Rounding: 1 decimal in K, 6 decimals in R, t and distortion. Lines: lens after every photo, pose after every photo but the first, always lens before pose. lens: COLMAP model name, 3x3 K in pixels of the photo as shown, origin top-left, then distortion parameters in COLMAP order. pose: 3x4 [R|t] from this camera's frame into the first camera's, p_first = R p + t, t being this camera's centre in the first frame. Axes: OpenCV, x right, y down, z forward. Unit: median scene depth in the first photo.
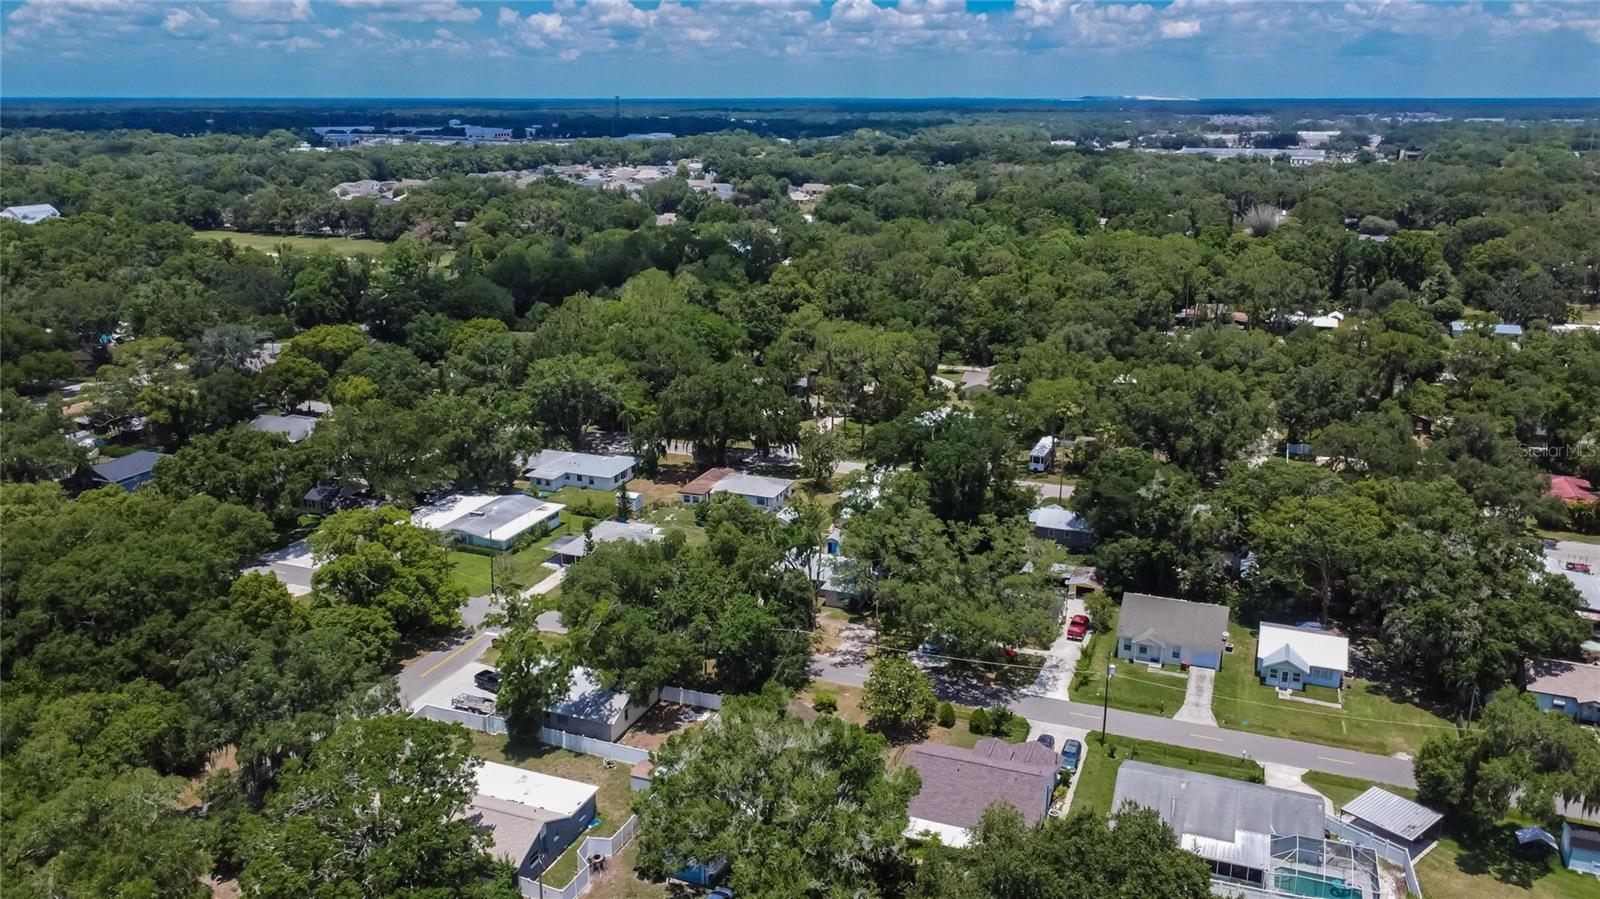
lens RADIAL K [[1170.3, 0, 800.0], [0, 1170.3, 449.5], [0, 0, 1]] dist [0.006957, 0.003334]
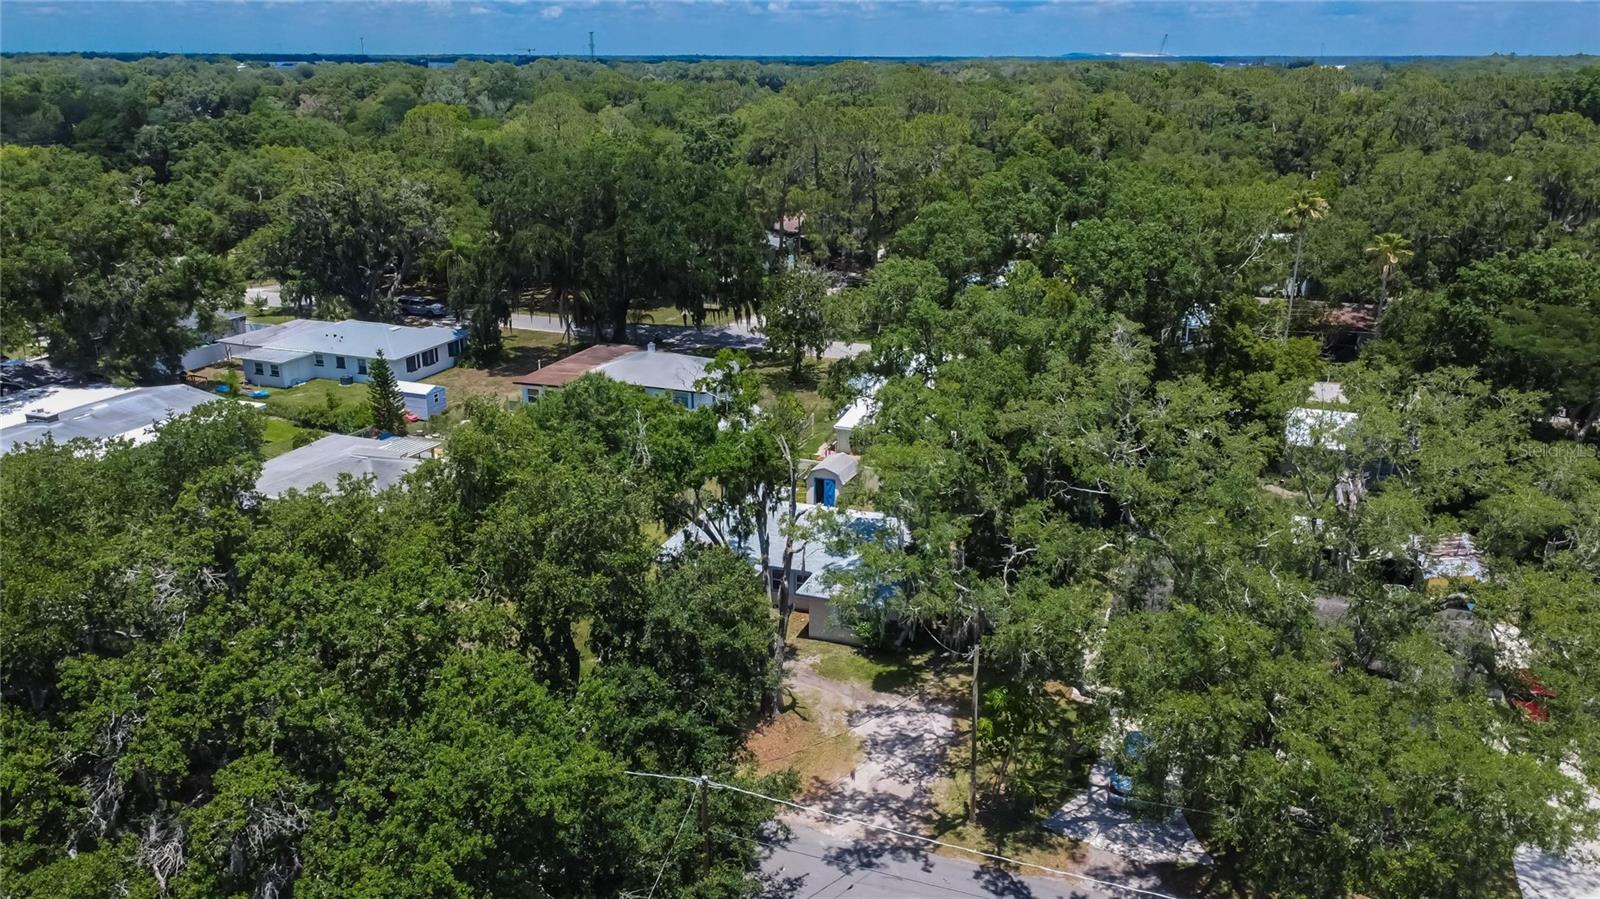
lens RADIAL K [[1170.3, 0, 800.0], [0, 1170.3, 449.5], [0, 0, 1]] dist [0.006957, 0.003334]
pose [[0.999914, -0.001663, 0.012973, 0.012139], [0.001190, 0.999338, 0.036371, 0.051334], [-0.013025, -0.036353, 0.999254, 0.544700]]
